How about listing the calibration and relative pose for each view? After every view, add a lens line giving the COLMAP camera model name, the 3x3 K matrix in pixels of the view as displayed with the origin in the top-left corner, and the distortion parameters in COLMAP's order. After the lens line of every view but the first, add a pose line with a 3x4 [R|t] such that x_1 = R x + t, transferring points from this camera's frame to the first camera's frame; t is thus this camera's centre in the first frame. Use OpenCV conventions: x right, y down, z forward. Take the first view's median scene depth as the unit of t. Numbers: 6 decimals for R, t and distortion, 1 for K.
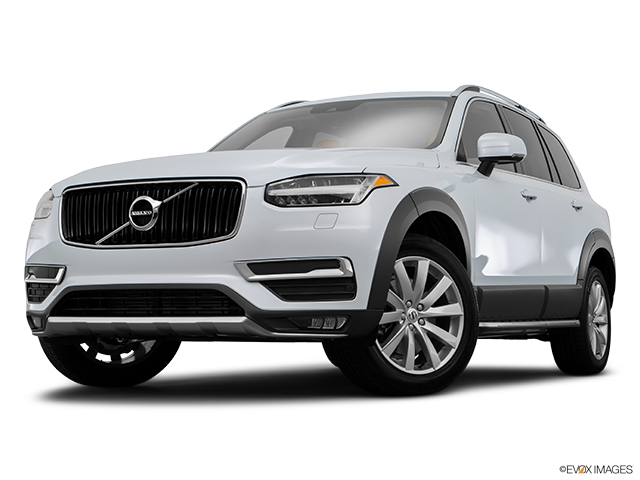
lens RADIAL K [[1160.8, 0, 322.3], [0, 1160.8, 238.0], [0, 0, 1]] dist [0.207546, 0.000000]
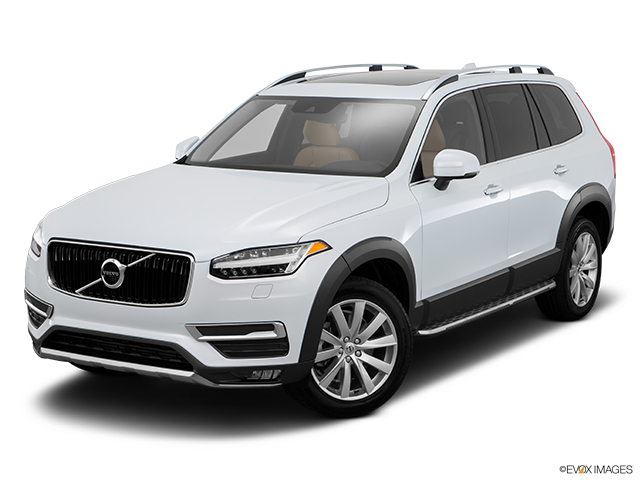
lens RADIAL K [[1249.2, 0, 319.1], [0, 1249.2, 241.8], [0, 0, 1]] dist [0.317374, 0.000000]
pose [[0.994974, 0.015694, -0.098894, 0.171107], [0.005597, 0.977380, 0.211416, -0.306067], [0.099975, -0.210907, 0.972380, -0.196487]]
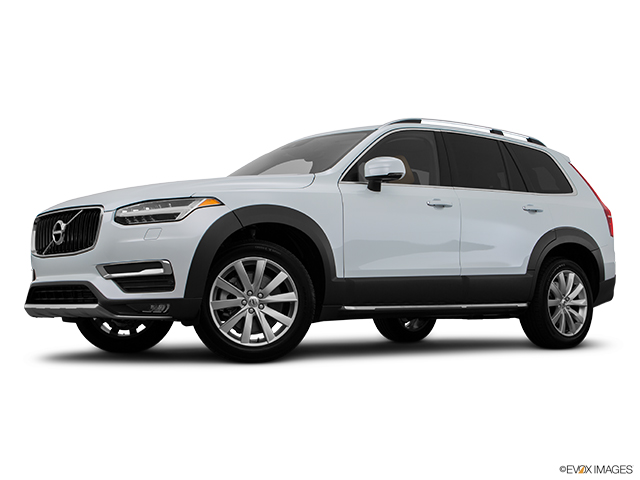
lens RADIAL K [[870.6, 0, 302.1], [0, 870.6, 242.9], [0, 0, 1]] dist [0.144601, 0.000000]
pose [[0.918584, -0.030892, -0.394018, 0.529214], [0.031770, 0.999486, -0.004297, 0.005761], [0.393948, -0.008571, 0.919093, 0.112241]]
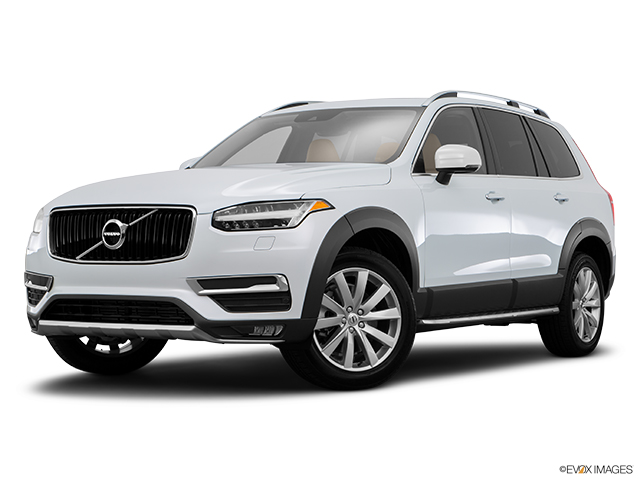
lens RADIAL K [[1249.2, 0, 320.0], [0, 1249.2, 243.6], [0, 0, 1]] dist [0.317374, 0.000000]
pose [[0.995331, 0.000305, -0.096525, 0.166218], [0.005334, 0.998294, 0.058150, -0.080423], [0.096378, -0.058394, 0.993630, -0.221039]]
